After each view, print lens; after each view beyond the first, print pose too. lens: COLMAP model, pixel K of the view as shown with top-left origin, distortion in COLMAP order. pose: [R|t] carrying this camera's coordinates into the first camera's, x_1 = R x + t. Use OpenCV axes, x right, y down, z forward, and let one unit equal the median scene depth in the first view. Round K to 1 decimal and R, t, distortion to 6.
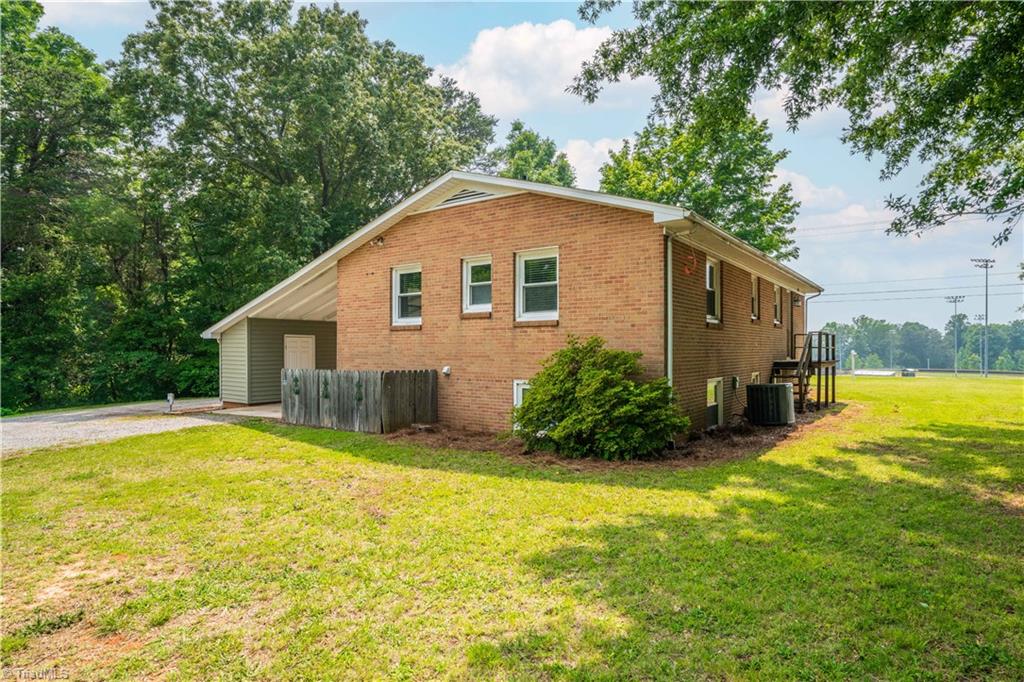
lens RADIAL K [[571.9, 0, 512.2], [0, 571.9, 346.5], [0, 0, 1]] dist [-0.002097, -0.000030]
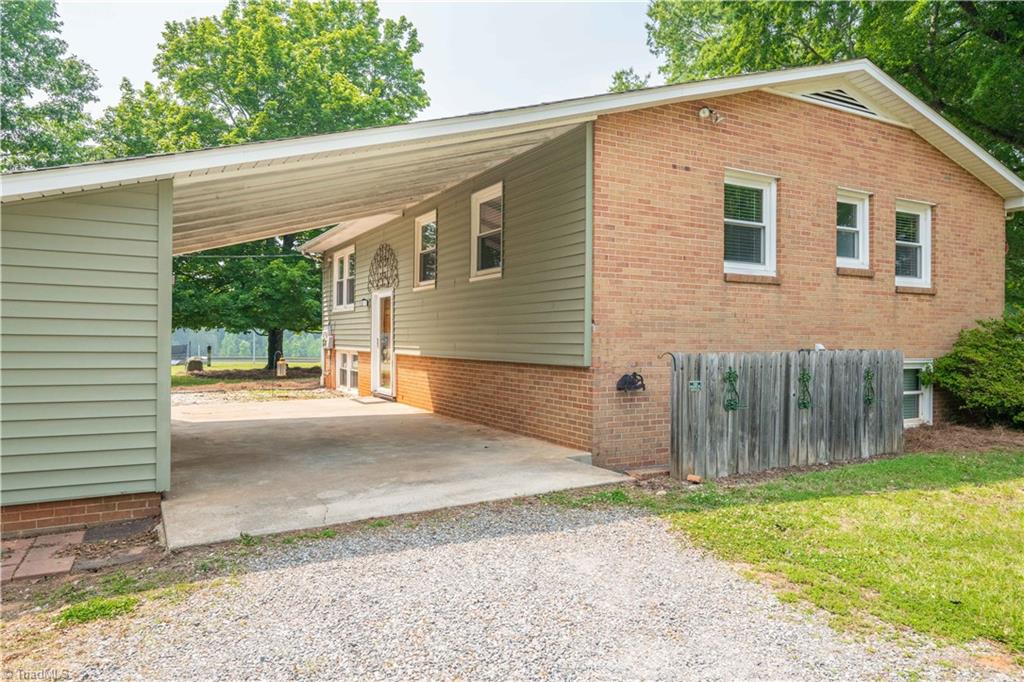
lens RADIAL K [[667.7, 0, 511.5], [0, 667.7, 339.9], [0, 0, 1]] dist [0.007559, 0.002452]
pose [[0.422071, 0.002486, 0.906559, -0.999480], [-0.012098, 0.999923, 0.002891, 0.033387], [-0.906482, -0.012188, 0.422068, 1.022079]]
